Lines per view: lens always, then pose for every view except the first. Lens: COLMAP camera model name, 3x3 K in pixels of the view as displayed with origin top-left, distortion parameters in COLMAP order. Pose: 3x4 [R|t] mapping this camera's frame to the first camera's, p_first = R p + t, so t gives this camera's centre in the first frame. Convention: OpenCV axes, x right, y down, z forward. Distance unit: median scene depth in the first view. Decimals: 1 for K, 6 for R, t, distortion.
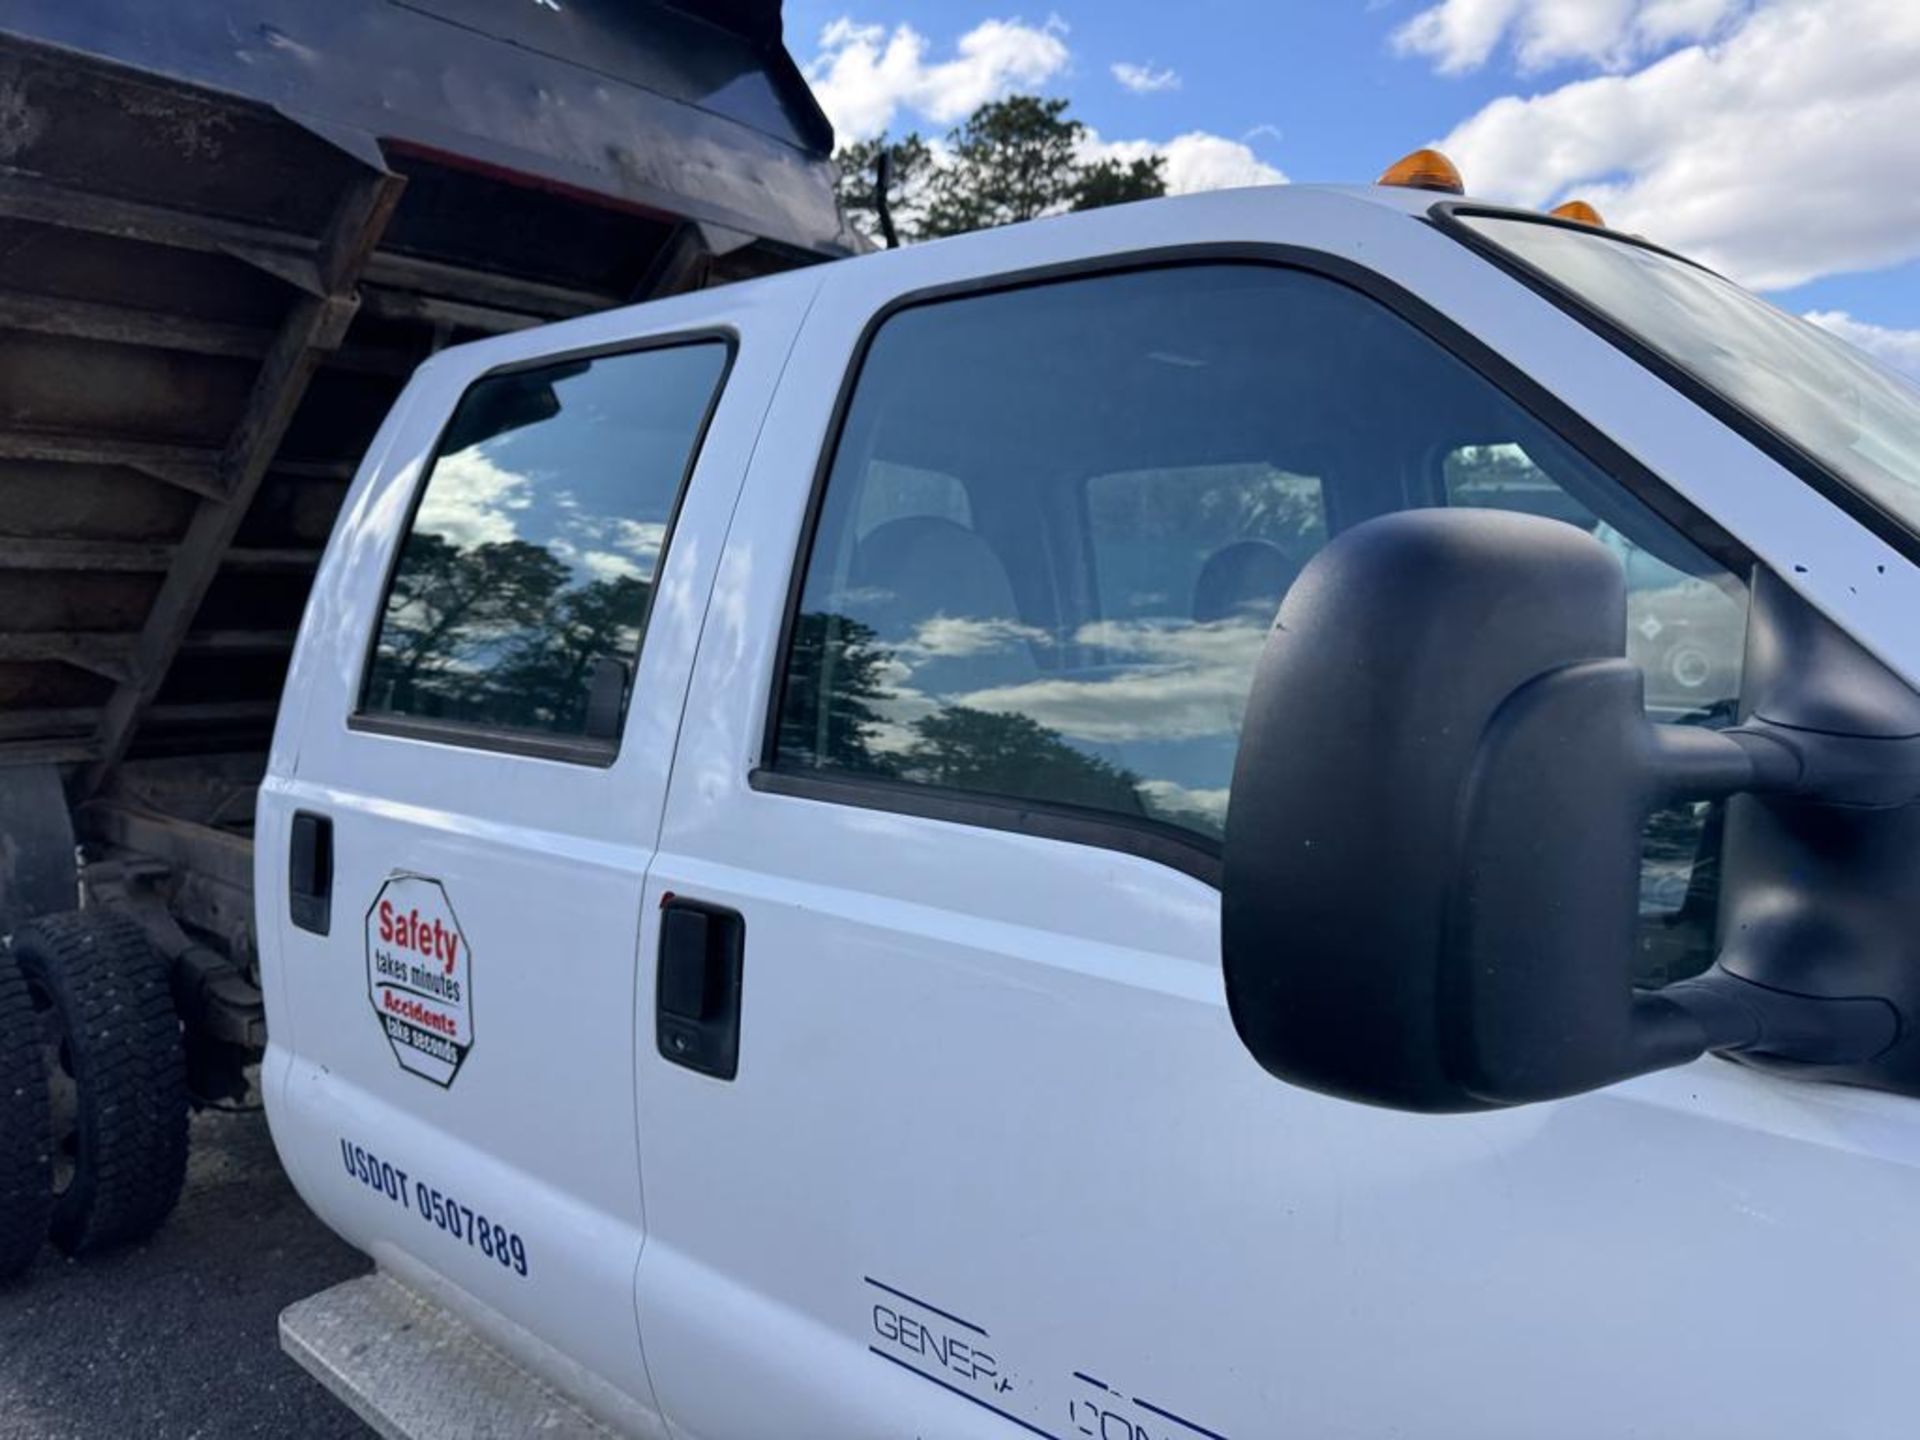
lens RADIAL K [[1356.8, 0, 966.7], [0, 1356.8, 731.5], [0, 0, 1]] dist [0.037162, -0.039416]
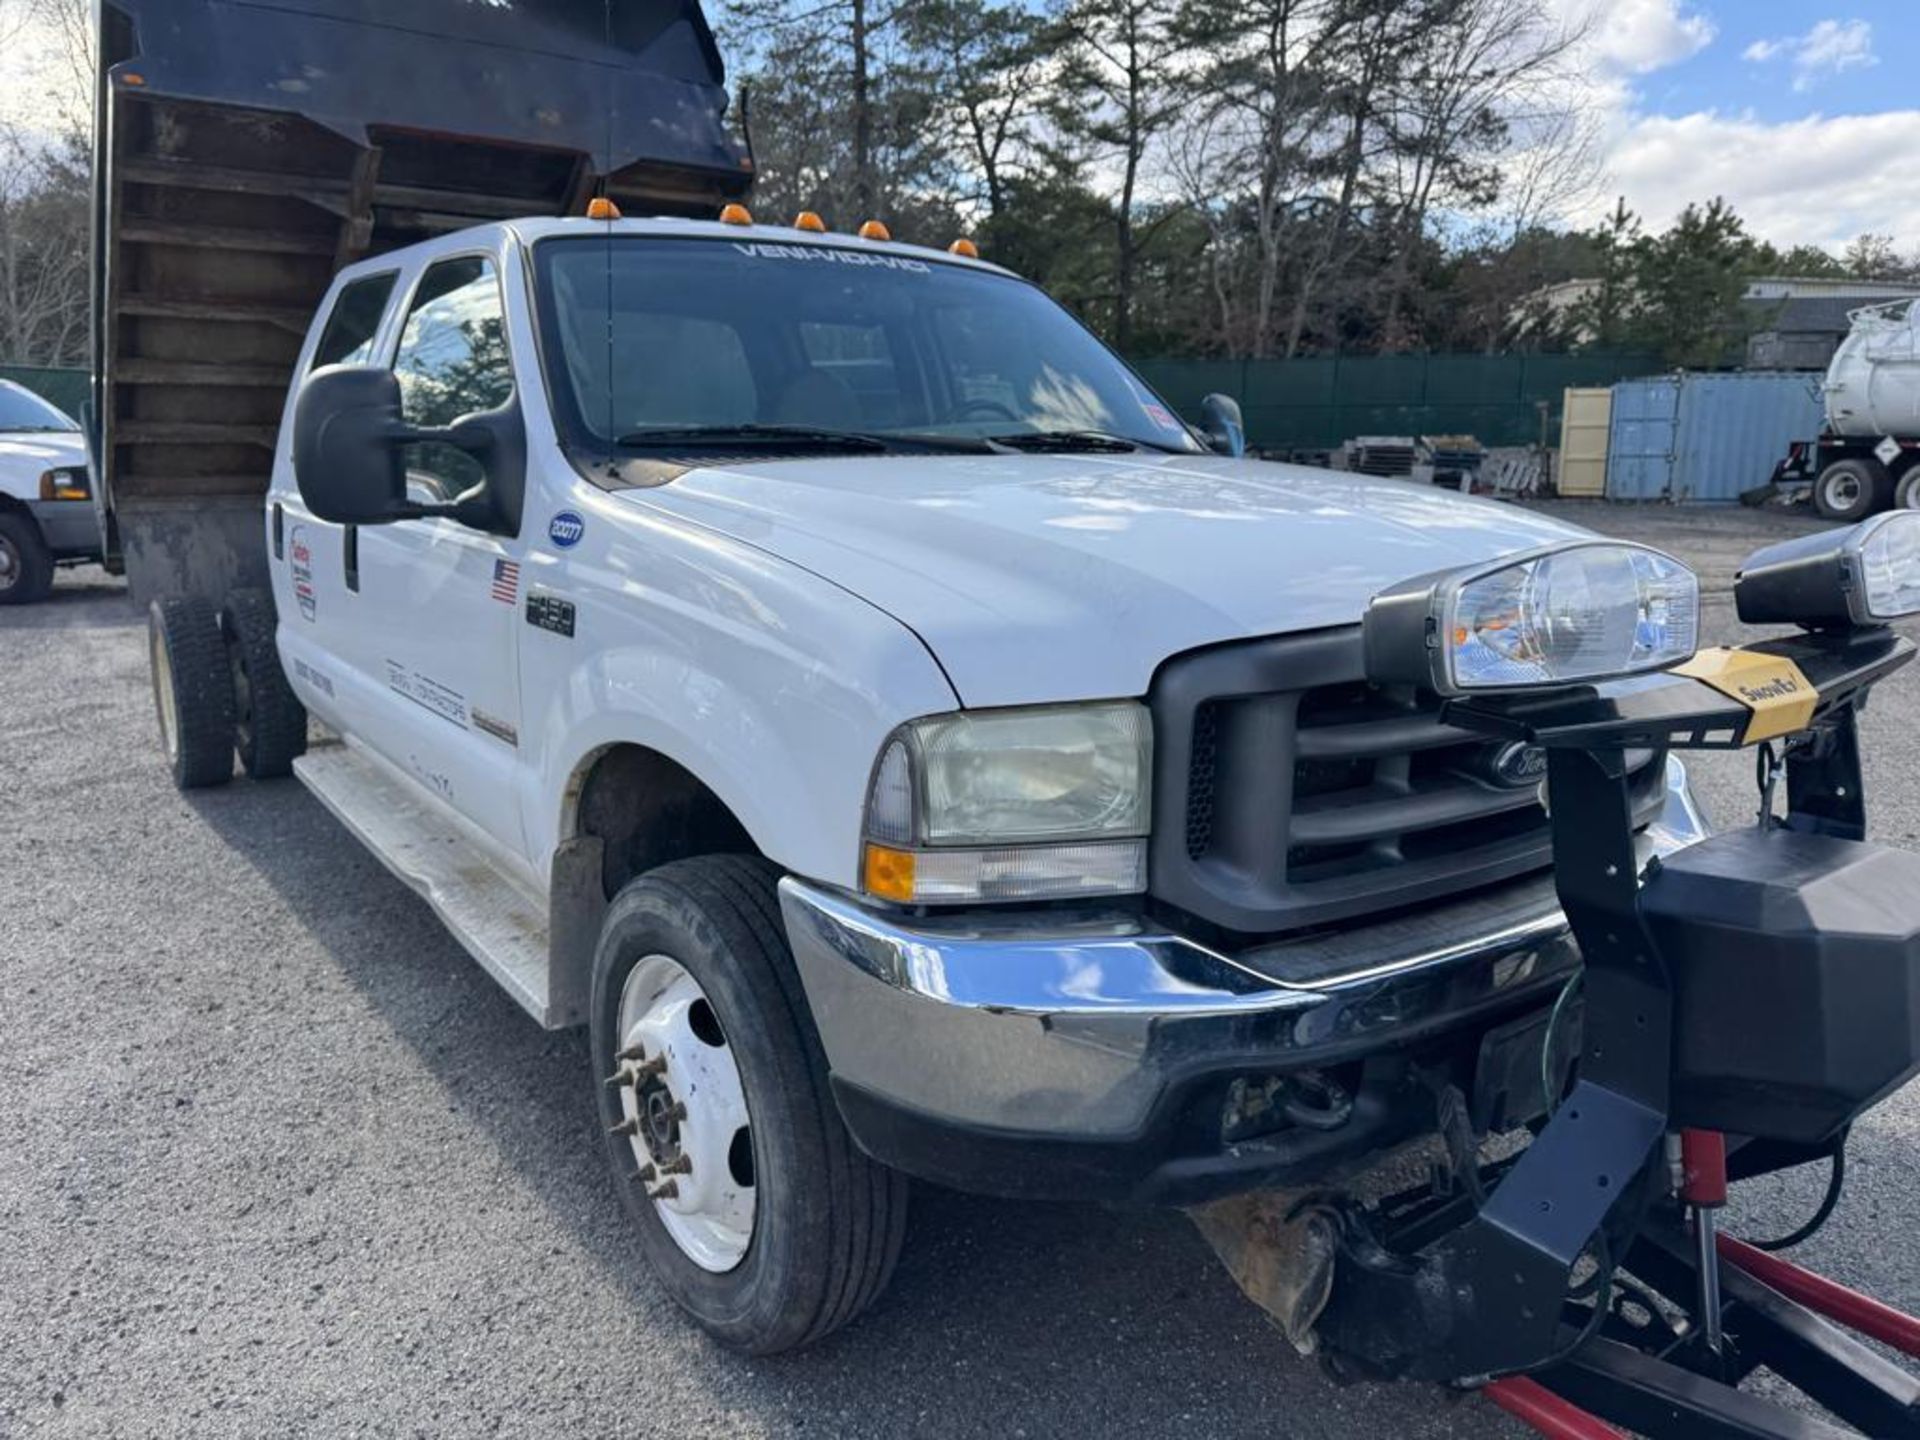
lens RADIAL K [[1356.8, 0, 960.6], [0, 1356.8, 732.5], [0, 0, 1]] dist [0.037162, -0.039416]
pose [[0.976808, 0.052467, -0.207587, 1.025498], [-0.025707, 0.991237, 0.129570, 0.112591], [0.212567, -0.121229, 0.969597, -0.875398]]
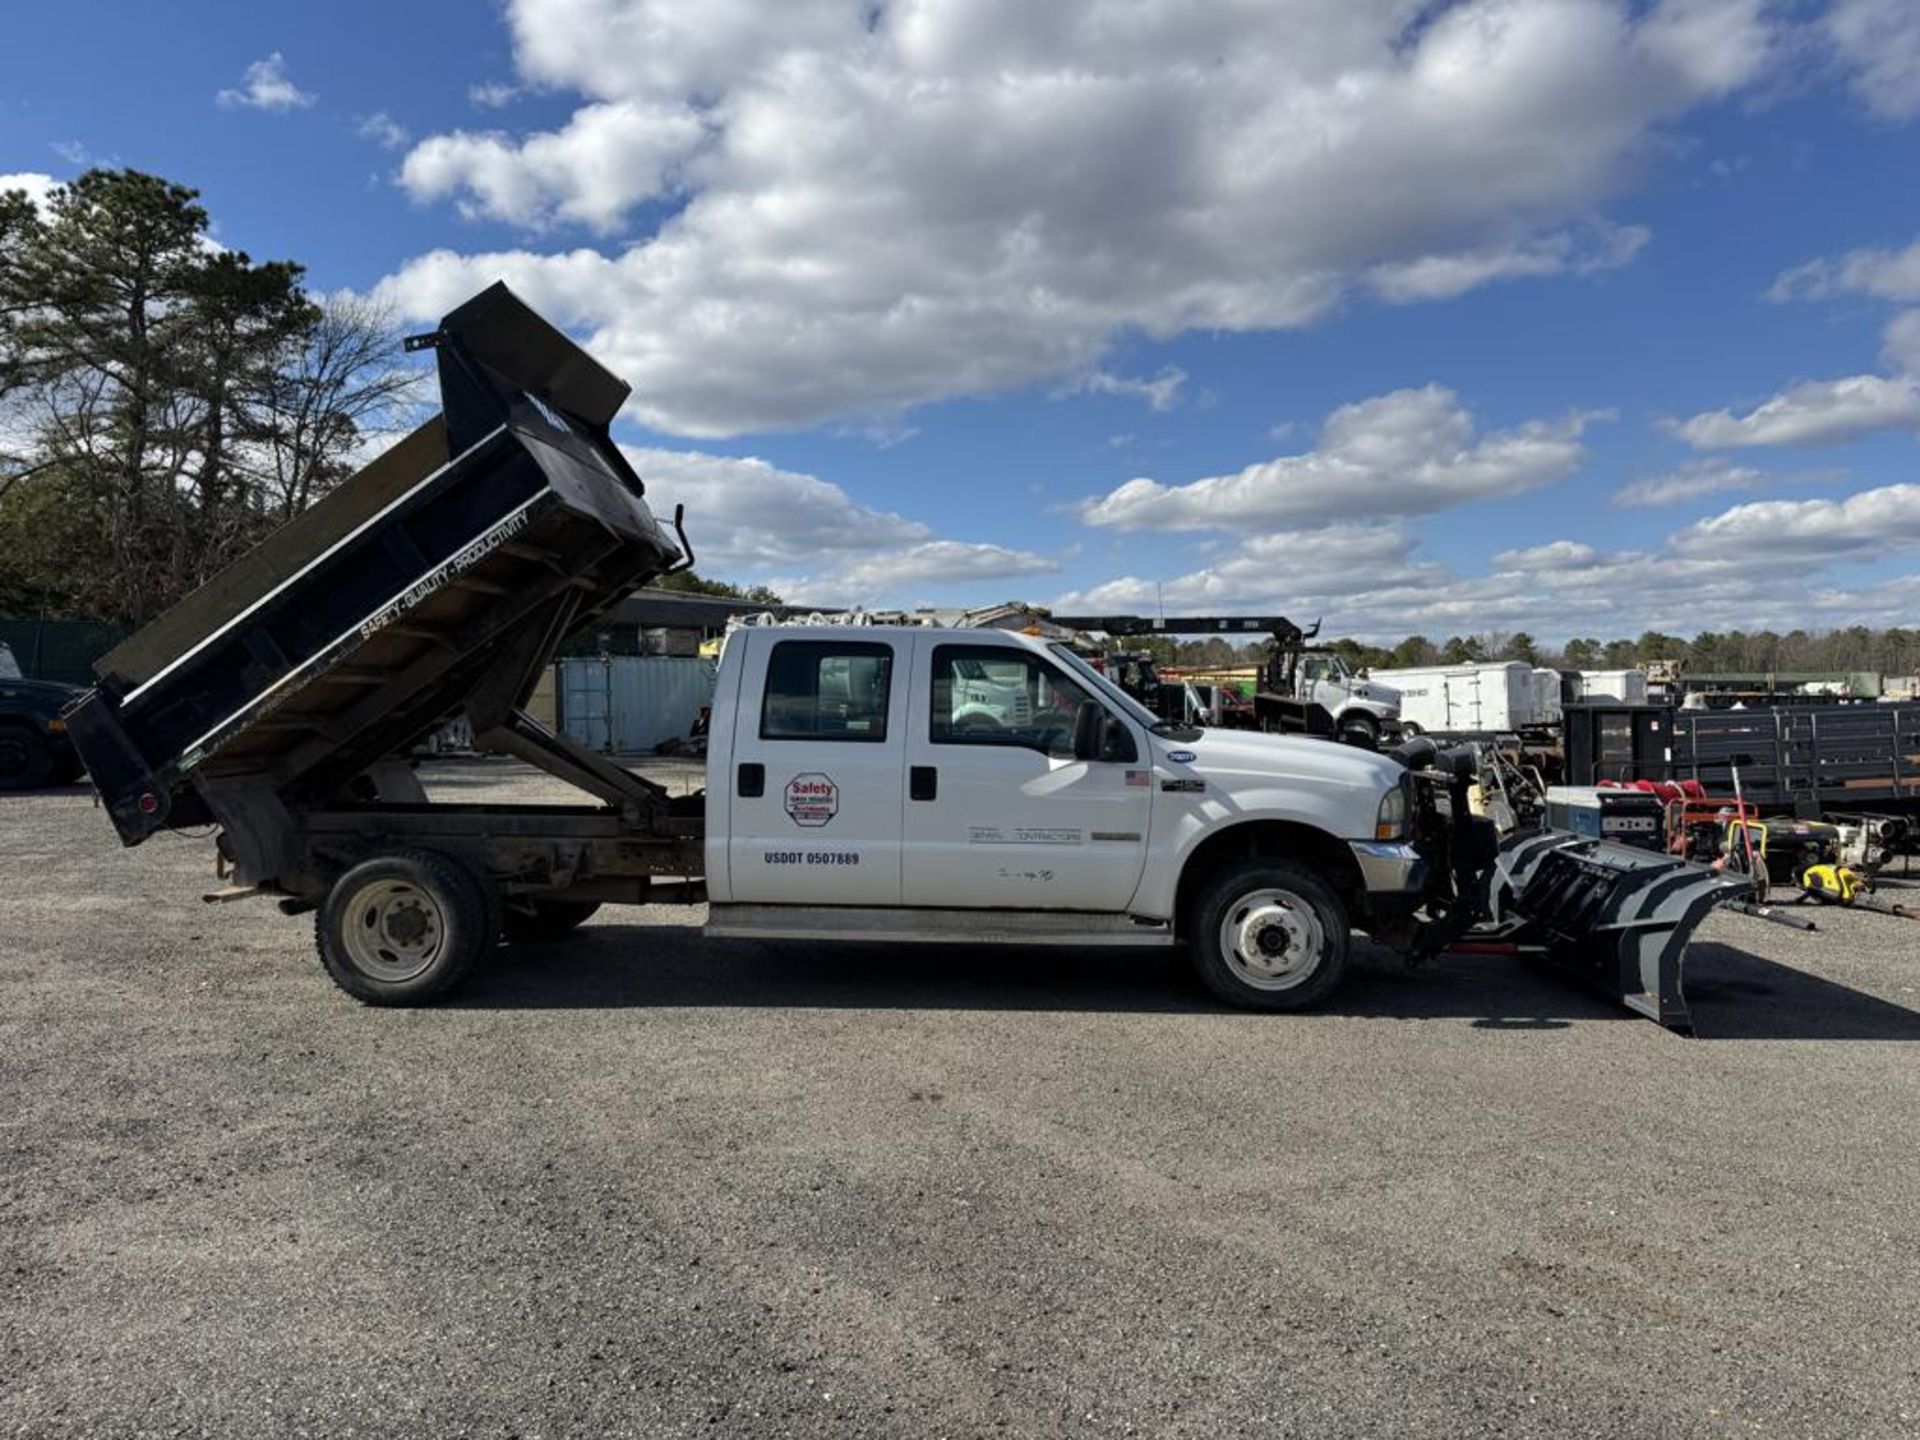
lens RADIAL K [[1356.8, 0, 955.3], [0, 1356.8, 730.8], [0, 0, 1]] dist [0.037162, -0.039416]
pose [[0.779835, 0.000607, 0.625985, -2.420912], [0.039776, 0.997931, -0.050520, 0.187953], [-0.624720, 0.064296, 0.778197, -2.215537]]
